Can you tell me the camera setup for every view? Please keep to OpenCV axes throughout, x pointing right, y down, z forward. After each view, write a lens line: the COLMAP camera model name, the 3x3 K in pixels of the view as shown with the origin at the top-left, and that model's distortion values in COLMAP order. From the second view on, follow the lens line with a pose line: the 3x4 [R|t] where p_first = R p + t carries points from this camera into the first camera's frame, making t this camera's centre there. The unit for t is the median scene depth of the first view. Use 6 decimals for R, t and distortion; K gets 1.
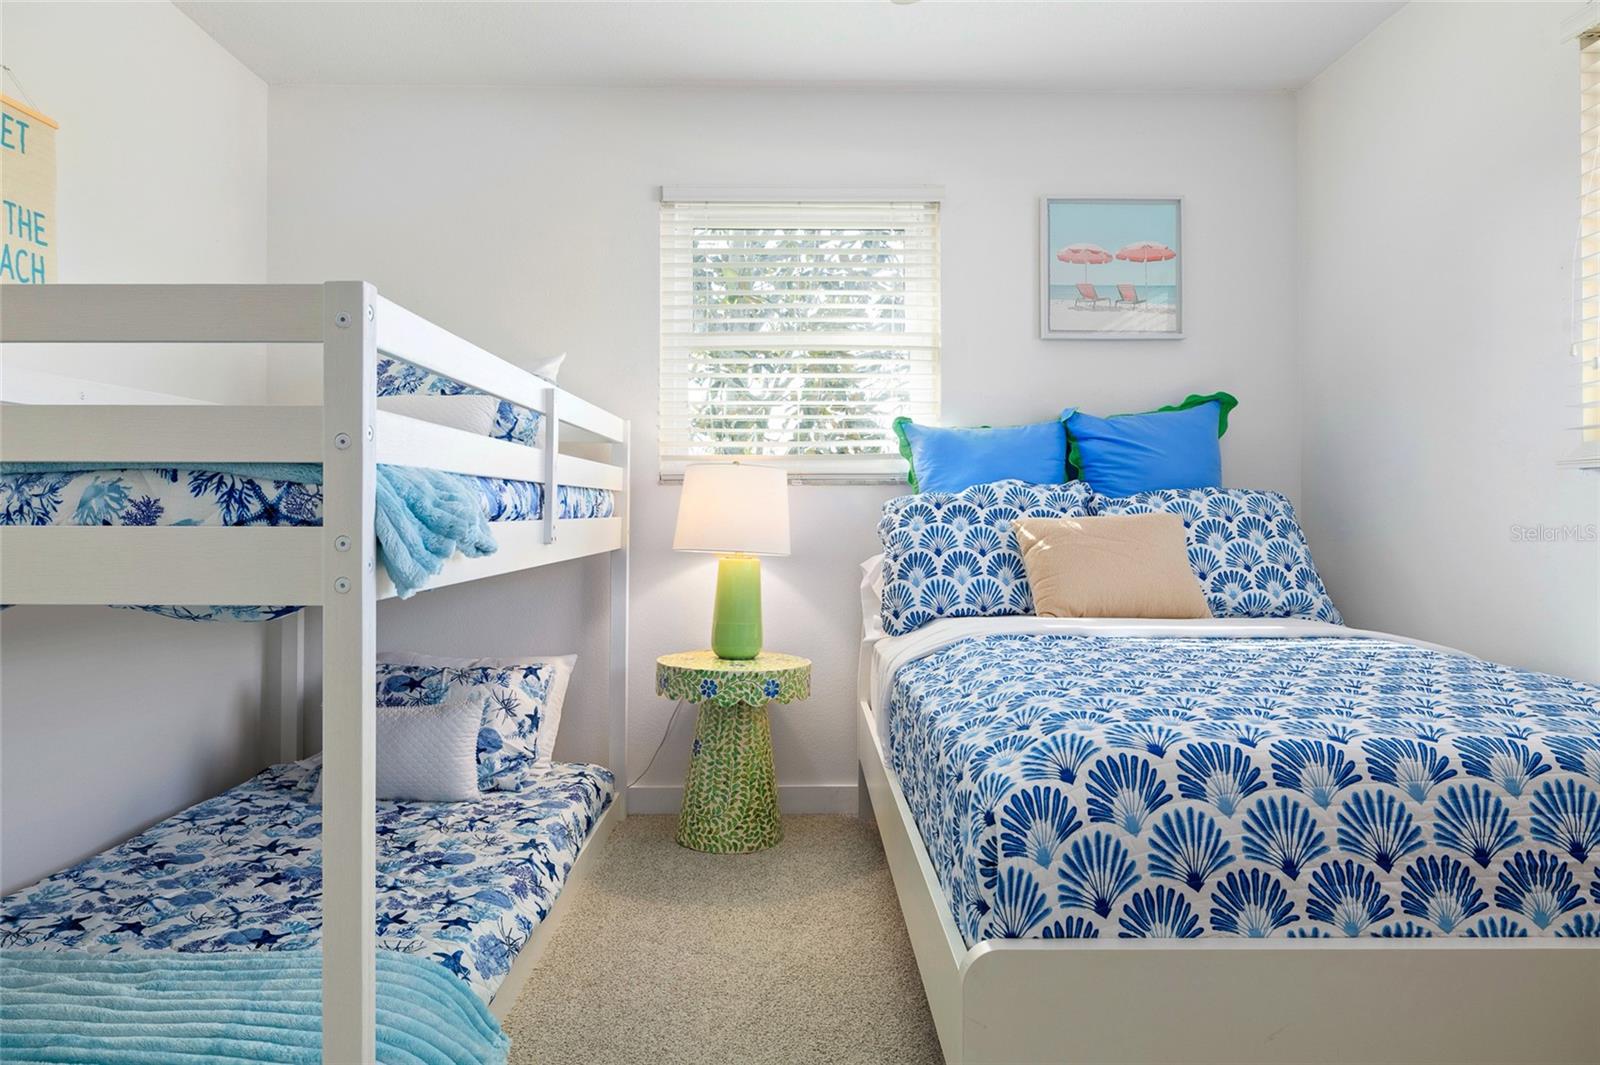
lens RADIAL K [[1036.1, 0, 800.7], [0, 1036.1, 522.2], [0, 0, 1]] dist [0.000510, -0.000811]
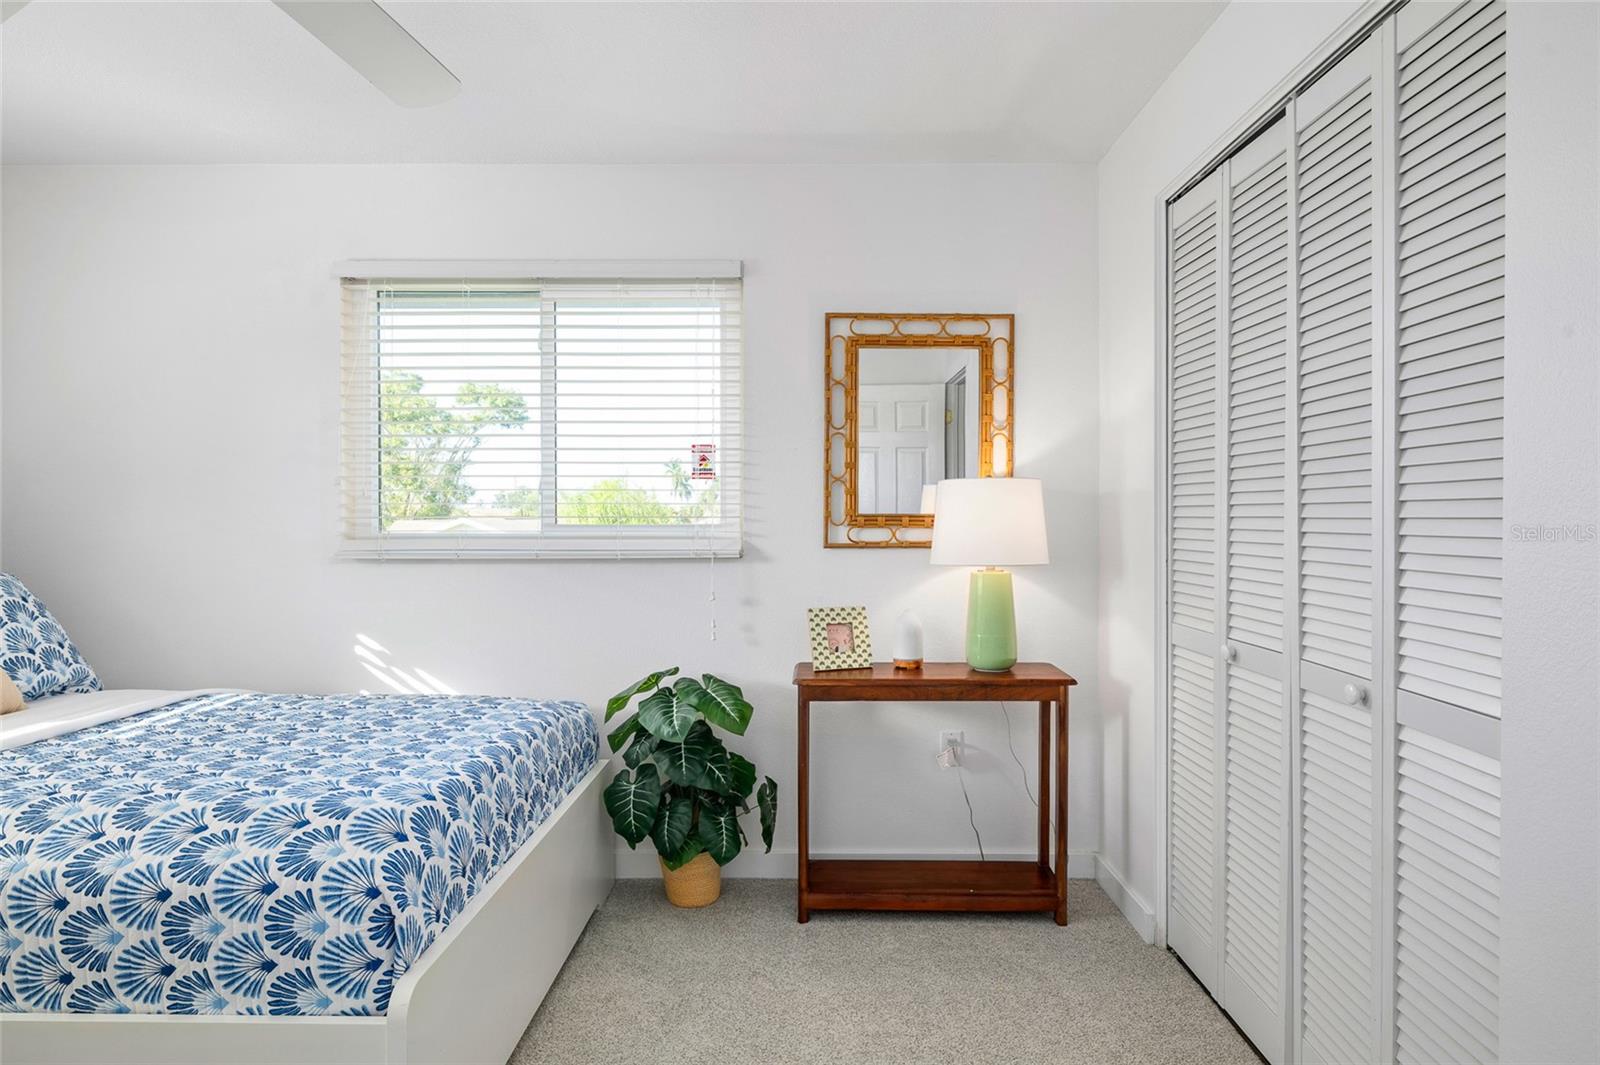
lens RADIAL K [[882.4, 0, 802.8], [0, 882.4, 544.0], [0, 0, 1]] dist [-0.001379, 0.000995]
pose [[0.026714, -0.026054, 0.999304, -0.565292], [0.011608, 0.999601, 0.025752, -0.102778], [-0.999576, 0.010912, 0.027006, 0.296869]]
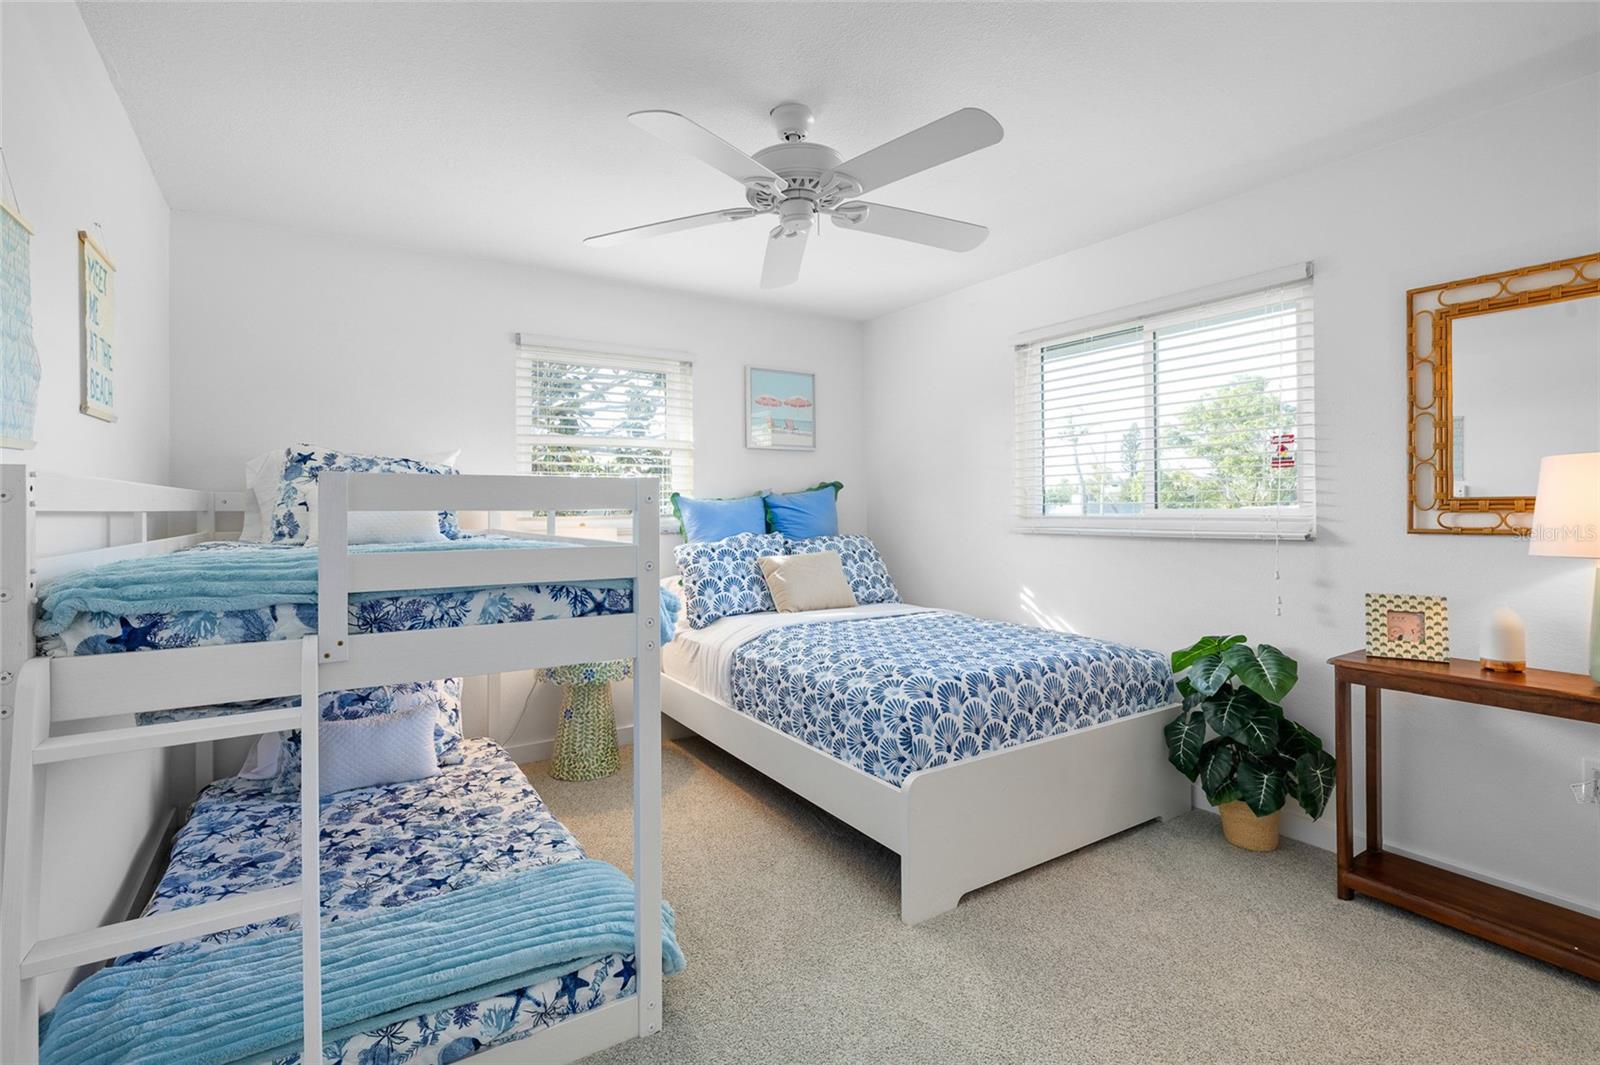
lens RADIAL K [[741.0, 0, 803.2], [0, 741.0, 524.2], [0, 0, 1]] dist [-0.007651, 0.000861]
pose [[0.844527, -0.016608, 0.535256, -0.551034], [0.012582, 0.999858, 0.011173, -0.098392], [-0.535366, -0.002701, 0.844616, -0.142331]]
